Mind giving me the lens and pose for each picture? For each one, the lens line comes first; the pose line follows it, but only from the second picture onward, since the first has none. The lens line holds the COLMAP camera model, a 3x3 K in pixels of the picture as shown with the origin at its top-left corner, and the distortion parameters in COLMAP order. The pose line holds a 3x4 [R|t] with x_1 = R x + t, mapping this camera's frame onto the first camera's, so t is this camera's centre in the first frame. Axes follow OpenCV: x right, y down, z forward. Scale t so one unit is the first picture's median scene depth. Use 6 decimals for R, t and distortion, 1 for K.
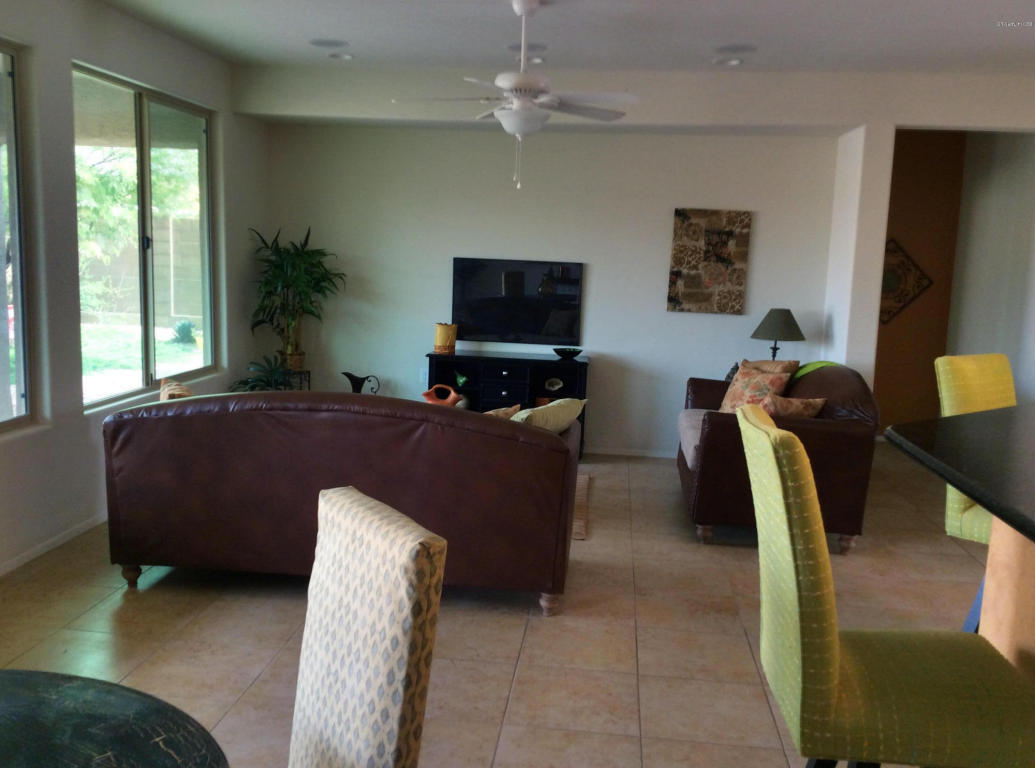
lens RADIAL K [[947.7, 0, 517.5], [0, 947.7, 384.0], [0, 0, 1]] dist [0.106941, -0.225038]
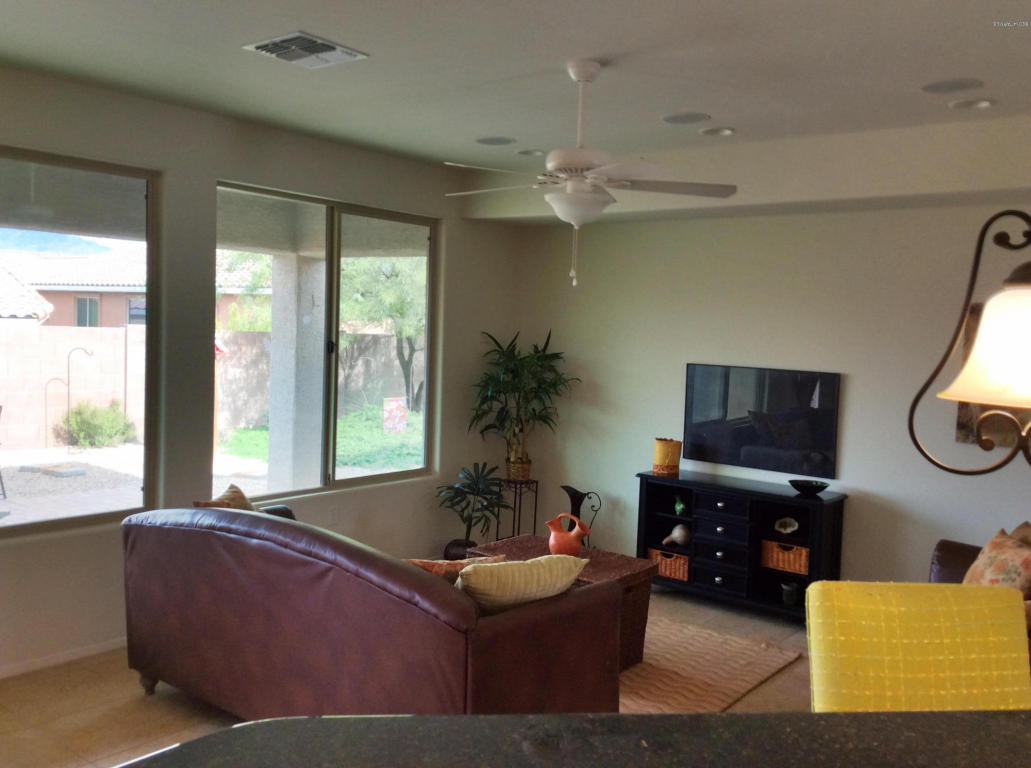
lens RADIAL K [[945.8, 0, 515.5], [0, 945.8, 384.0], [0, 0, 1]] dist [0.120159, -0.185805]
pose [[0.838269, 0.027804, -0.544548, 0.277902], [-0.080866, 0.993994, -0.073732, -0.039495], [0.539228, 0.105842, 0.835483, 0.205702]]
